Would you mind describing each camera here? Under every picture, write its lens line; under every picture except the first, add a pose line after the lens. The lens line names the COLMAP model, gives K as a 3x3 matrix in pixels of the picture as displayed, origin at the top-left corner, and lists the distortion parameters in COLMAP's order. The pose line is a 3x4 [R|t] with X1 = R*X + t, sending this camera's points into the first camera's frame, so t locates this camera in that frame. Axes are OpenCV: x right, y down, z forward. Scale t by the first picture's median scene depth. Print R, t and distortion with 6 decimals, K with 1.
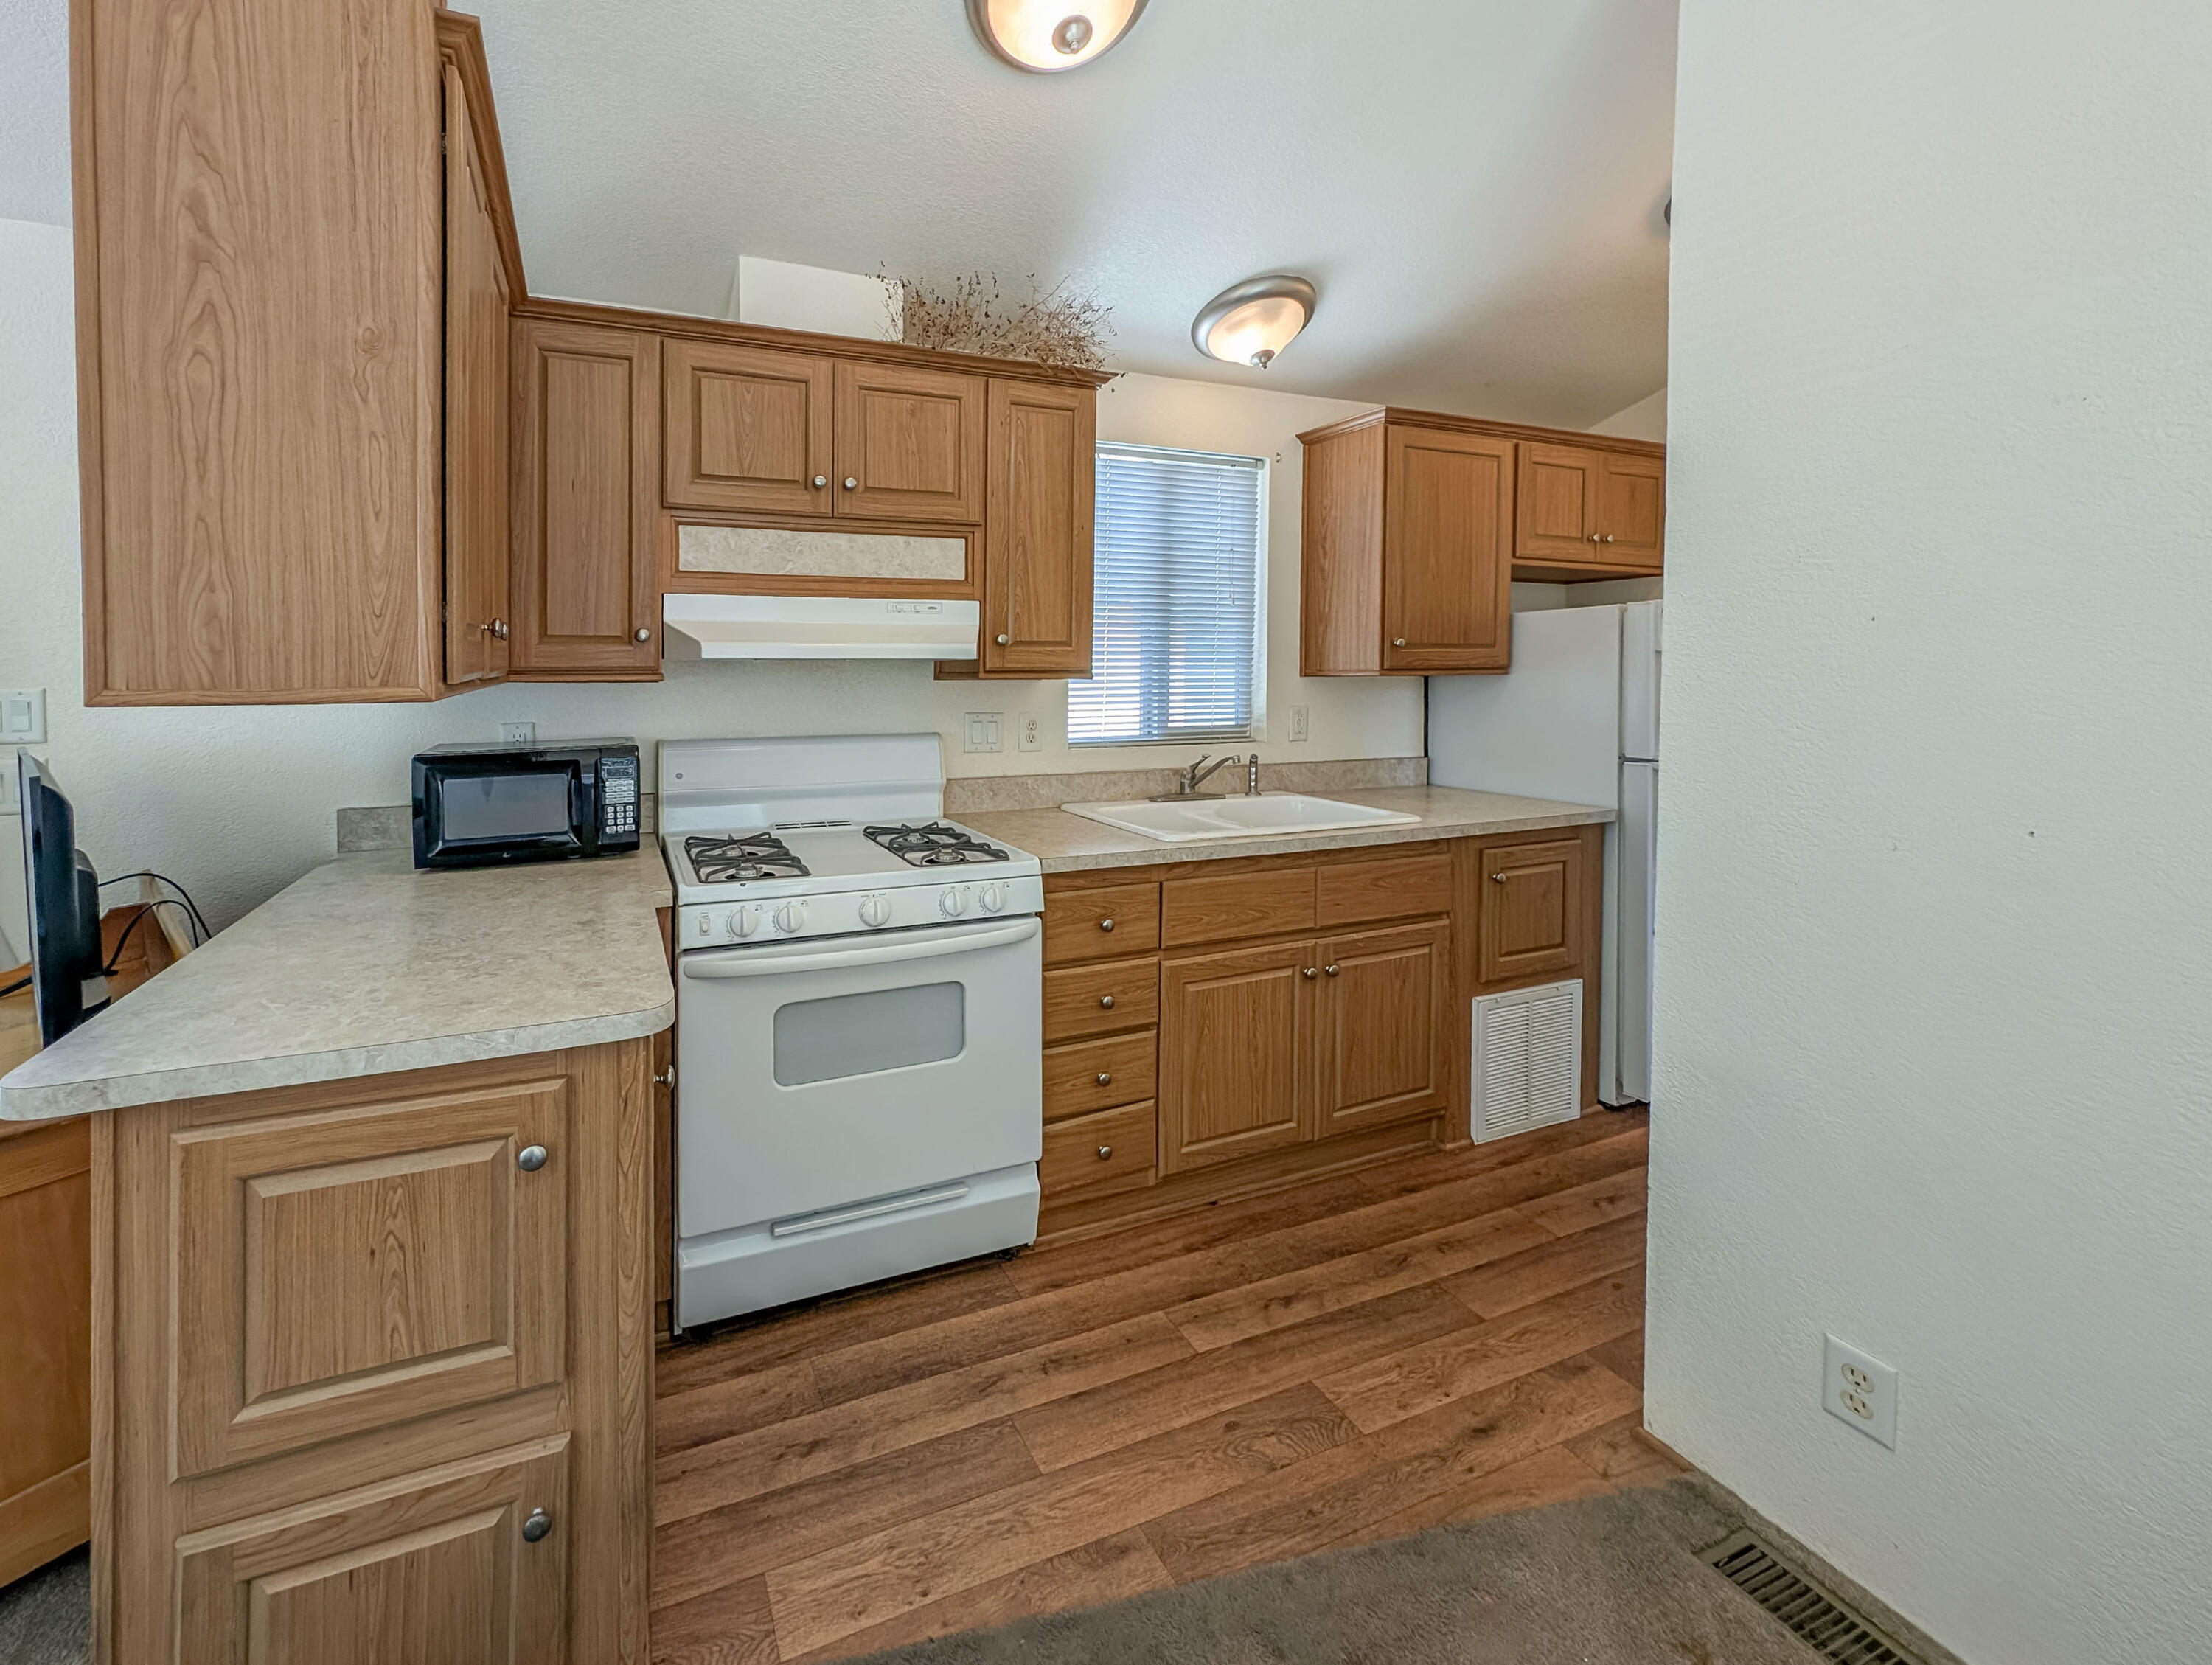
lens RADIAL K [[934.9, 0, 1100.9], [0, 934.9, 690.7], [0, 0, 1]] dist [-0.001535, -0.003054]
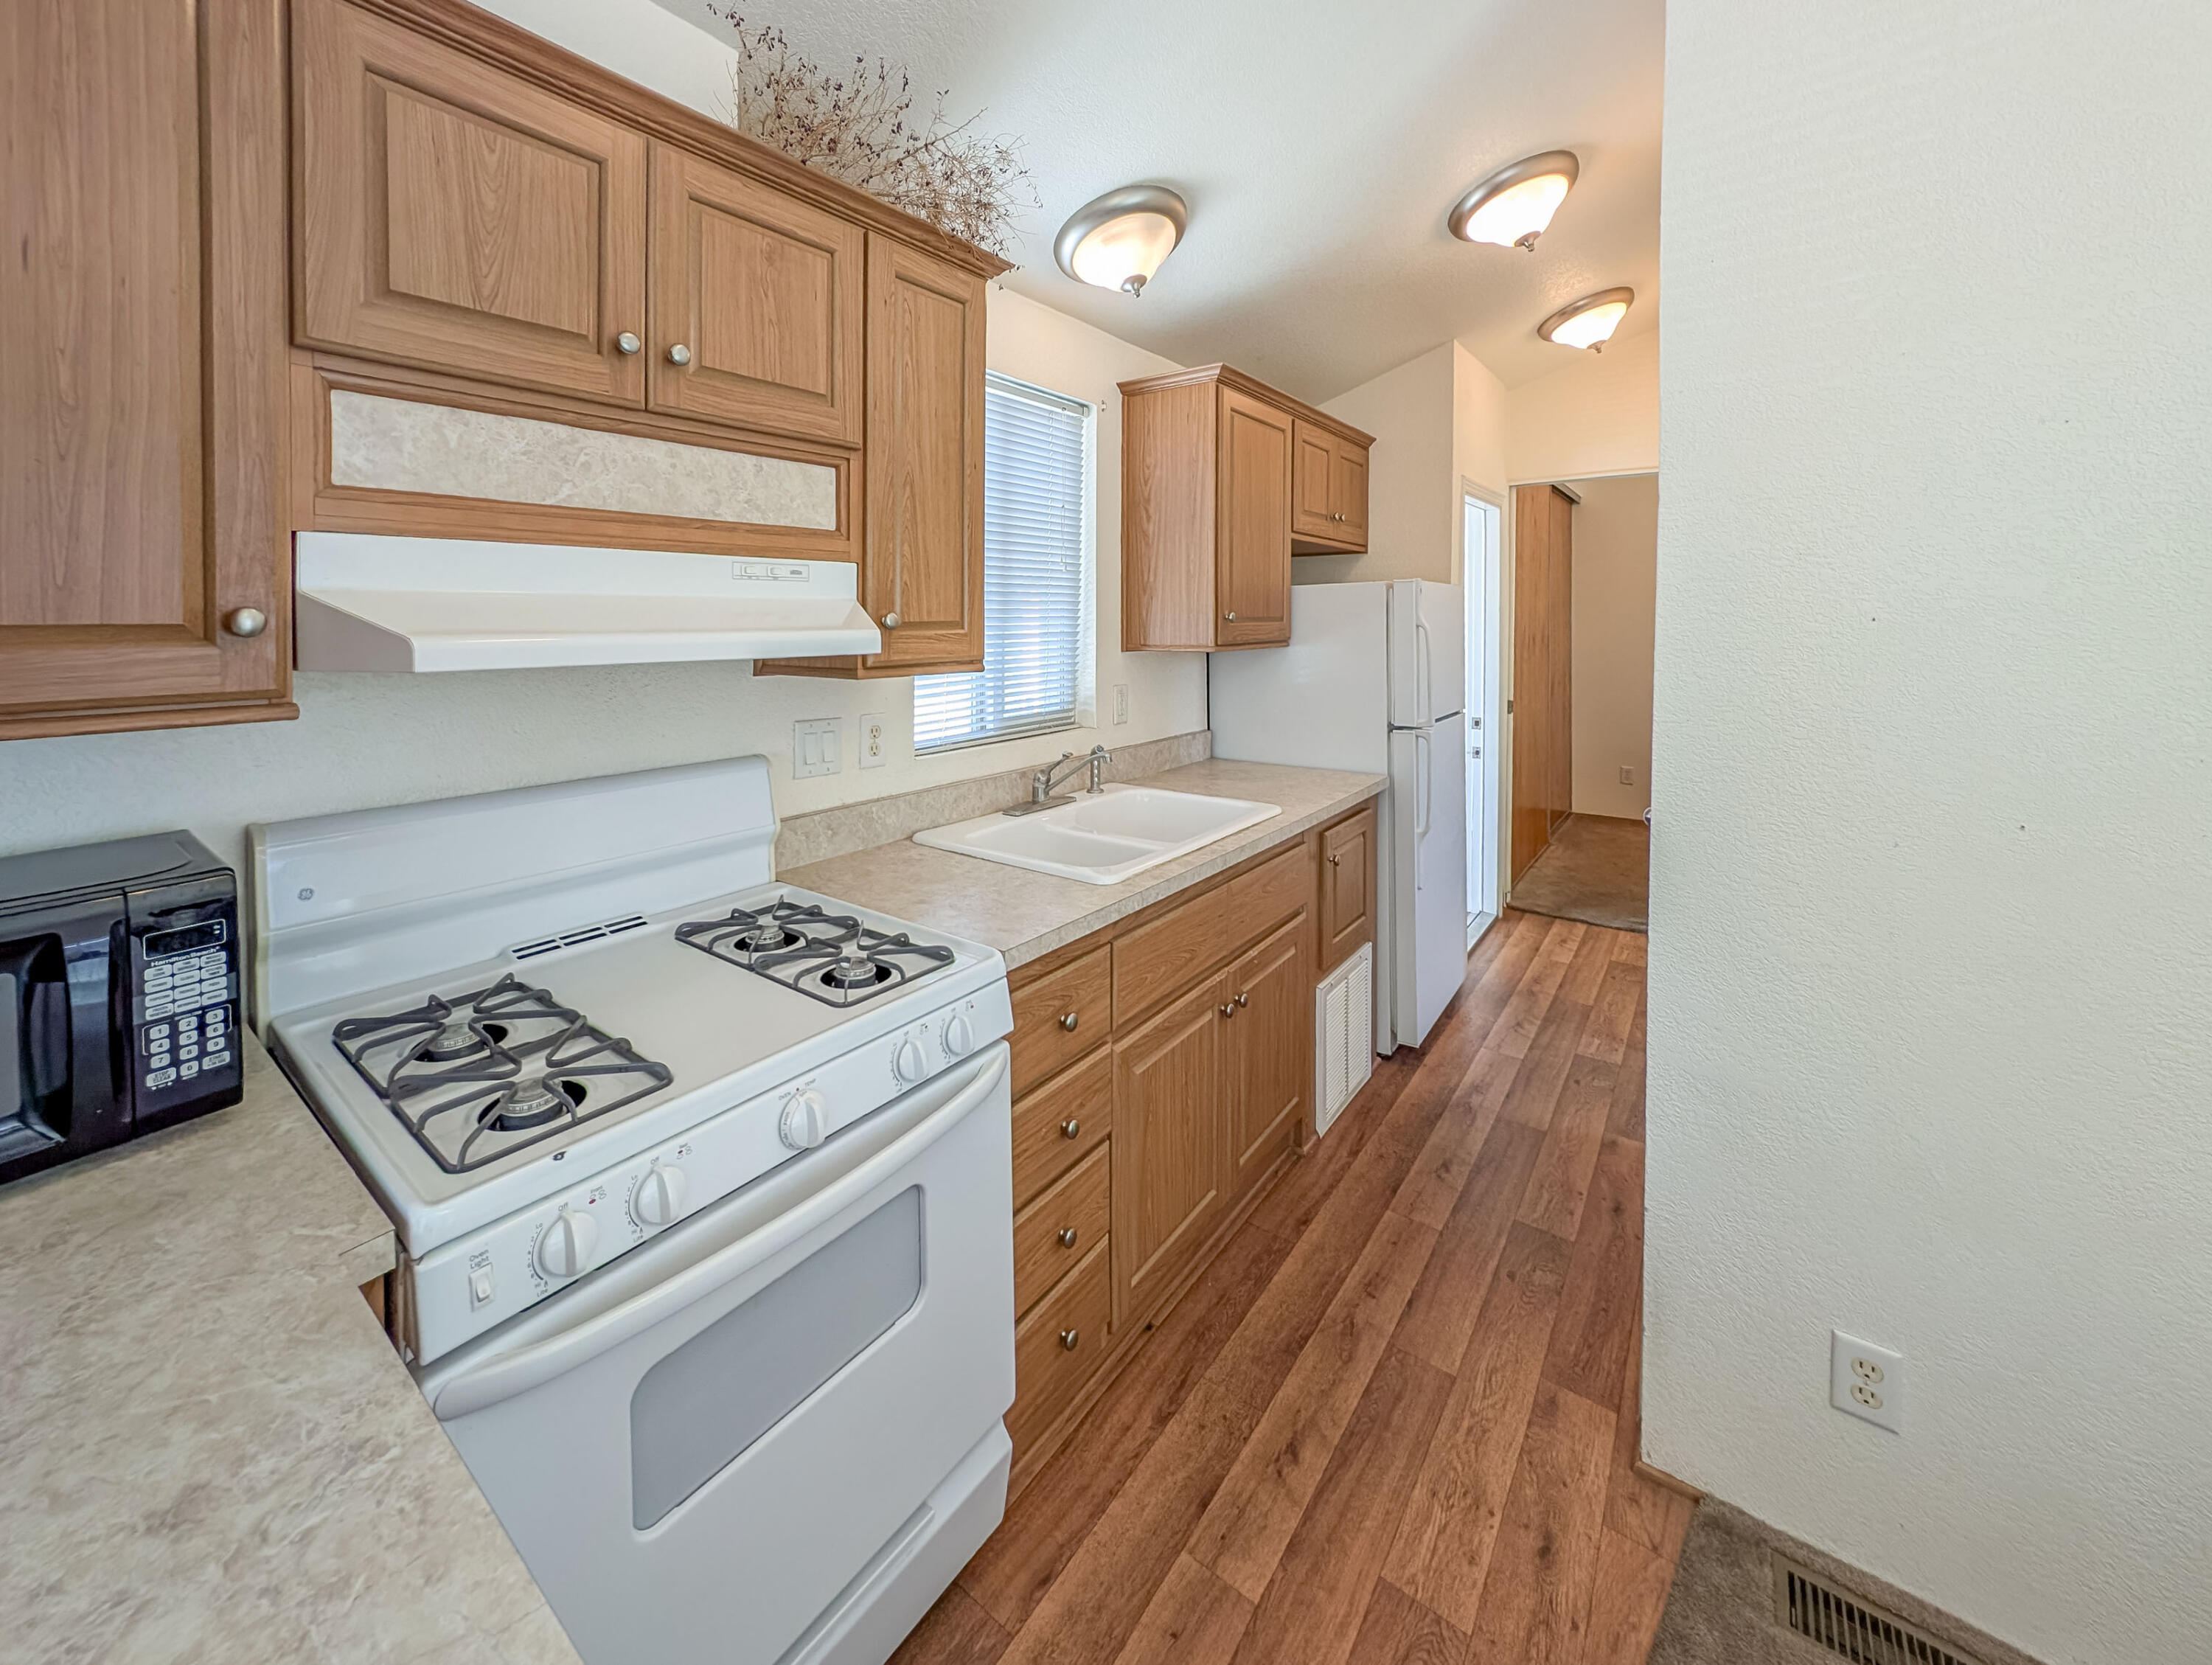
lens RADIAL K [[878.4, 0, 1106.5], [0, 878.4, 647.6], [0, 0, 1]] dist [-0.001502, -0.000176]
pose [[0.902075, -0.005862, 0.431539, -0.249282], [0.001894, 0.999952, 0.009623, -0.042386], [-0.431575, -0.007863, 0.902043, 0.368631]]
